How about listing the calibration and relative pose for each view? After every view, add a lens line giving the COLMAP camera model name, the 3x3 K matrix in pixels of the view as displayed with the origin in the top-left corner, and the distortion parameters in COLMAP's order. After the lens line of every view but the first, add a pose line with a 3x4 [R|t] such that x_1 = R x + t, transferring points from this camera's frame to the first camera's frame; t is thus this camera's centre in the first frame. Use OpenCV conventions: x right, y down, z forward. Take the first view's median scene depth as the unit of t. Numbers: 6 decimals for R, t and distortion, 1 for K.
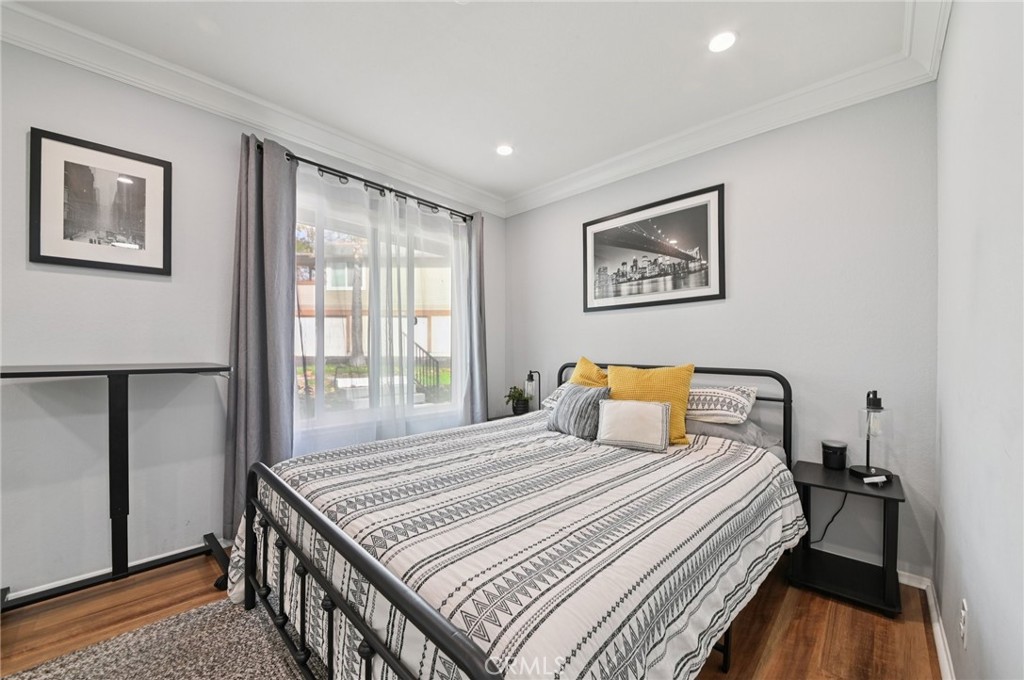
lens RADIAL K [[377.7, 0, 513.4], [0, 377.7, 333.5], [0, 0, 1]] dist [-0.001956, -0.000313]
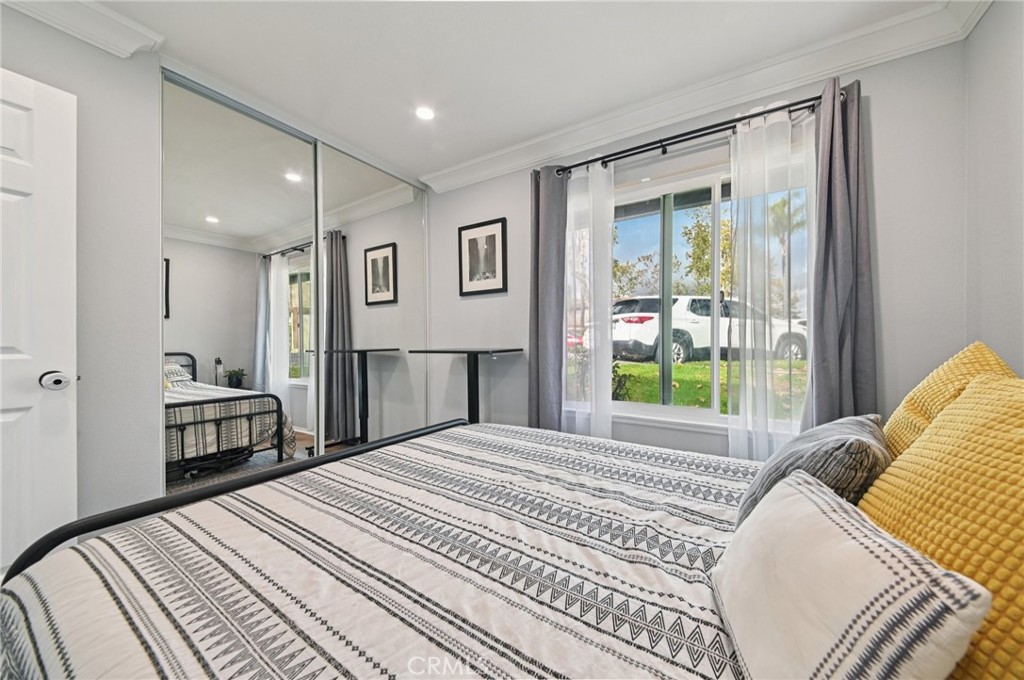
lens RADIAL K [[352.2, 0, 518.4], [0, 352.2, 341.9], [0, 0, 1]] dist [0.005881, -0.000086]
pose [[0.211874, -0.000819, -0.977297, 0.561593], [0.056138, 0.998359, 0.011334, 0.044371], [0.975683, -0.057265, 0.211572, 0.801498]]
